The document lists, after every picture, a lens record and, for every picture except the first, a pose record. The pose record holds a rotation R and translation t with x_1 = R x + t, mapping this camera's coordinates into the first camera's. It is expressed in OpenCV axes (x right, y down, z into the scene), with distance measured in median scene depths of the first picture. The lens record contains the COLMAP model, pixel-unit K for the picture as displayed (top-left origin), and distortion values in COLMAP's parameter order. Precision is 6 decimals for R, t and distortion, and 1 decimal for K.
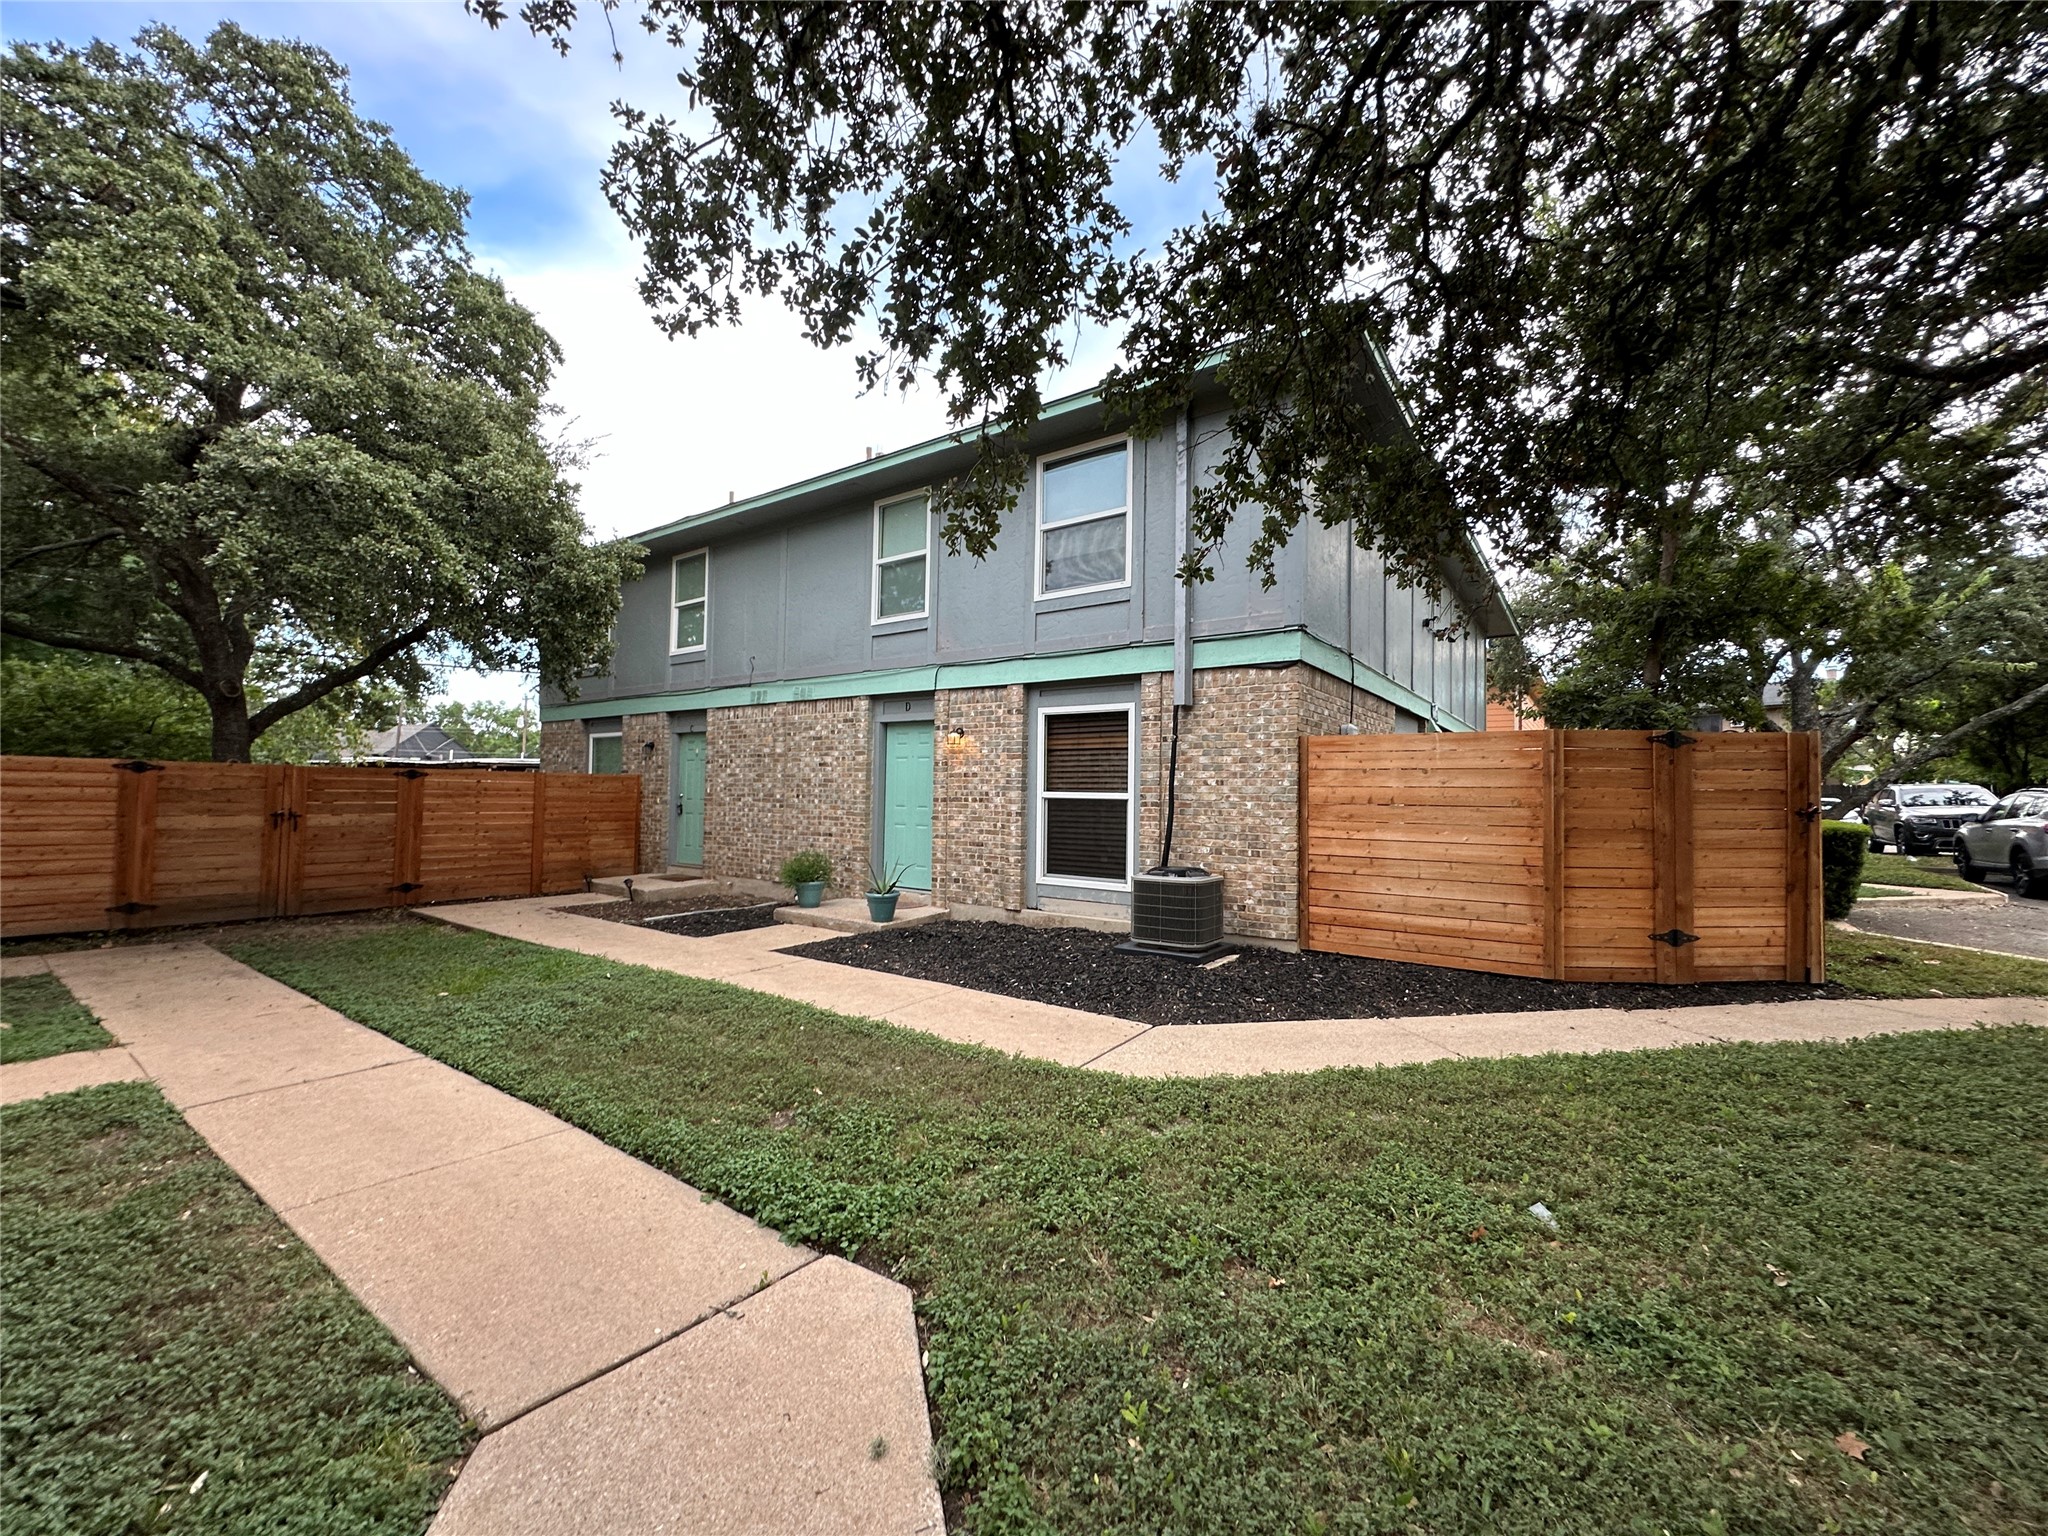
lens RADIAL K [[822.7, 0, 1024.0], [0, 822.7, 768.0], [0, 0, 1]] dist [-0.001629, -0.000322]
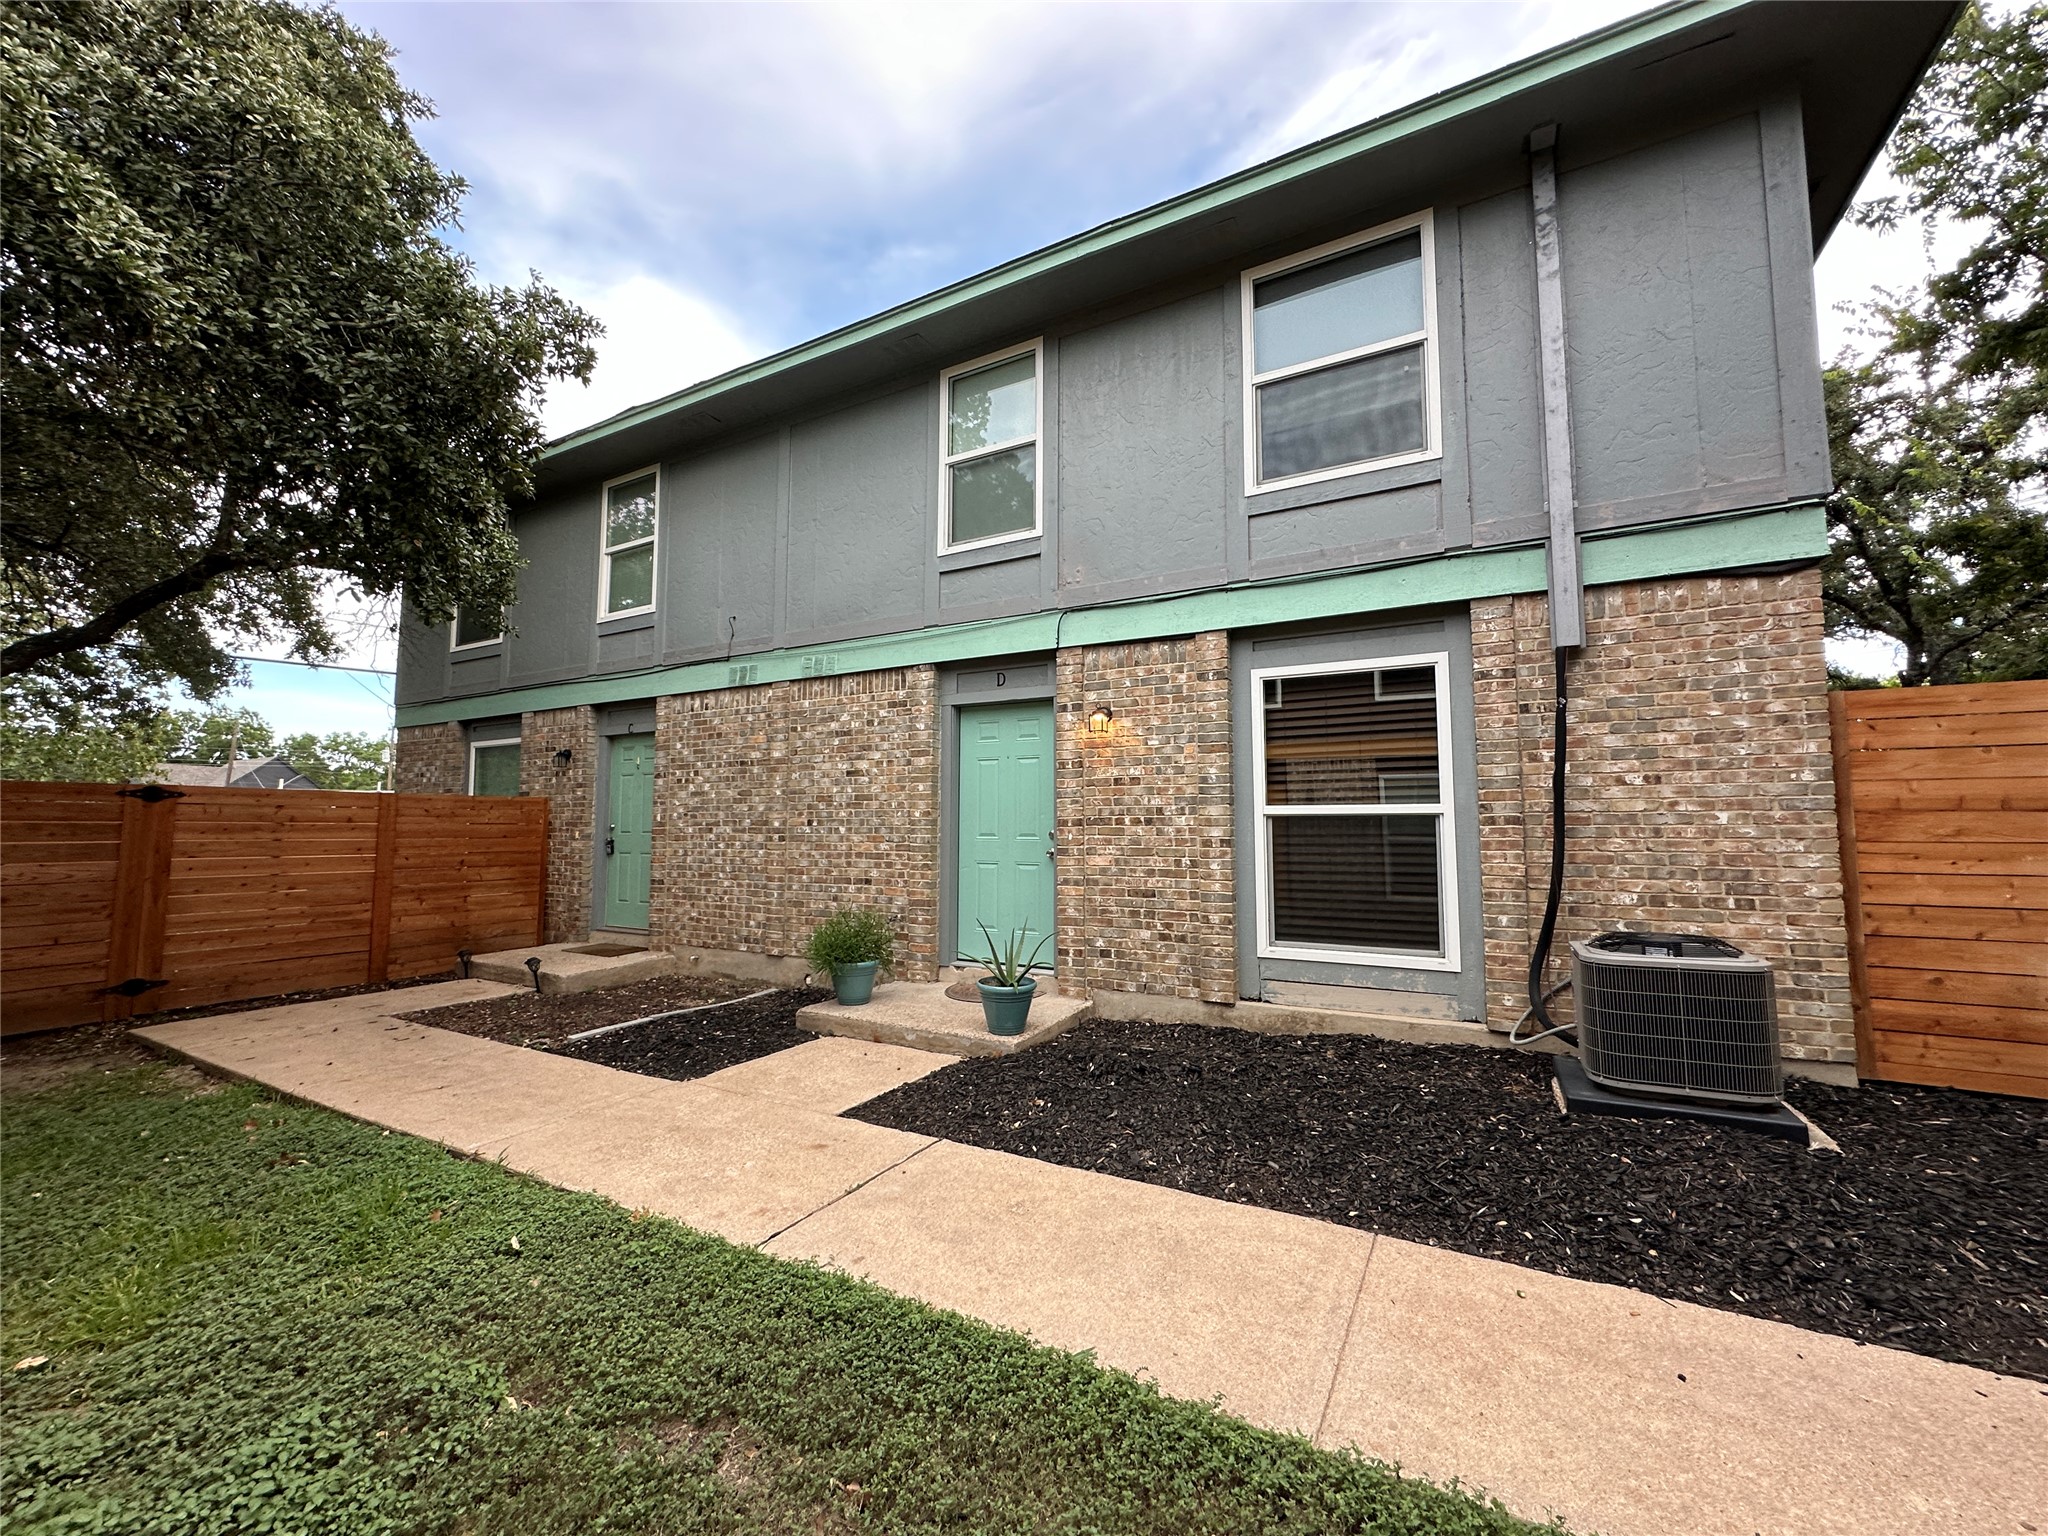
lens RADIAL K [[822.7, 0, 1024.0], [0, 822.7, 768.0], [0, 0, 1]] dist [-0.001629, -0.000322]
pose [[0.994051, -0.006196, 0.108741, -0.208540], [0.010836, 0.999053, -0.042137, 0.023657], [-0.108377, 0.043064, 0.993177, 0.390580]]
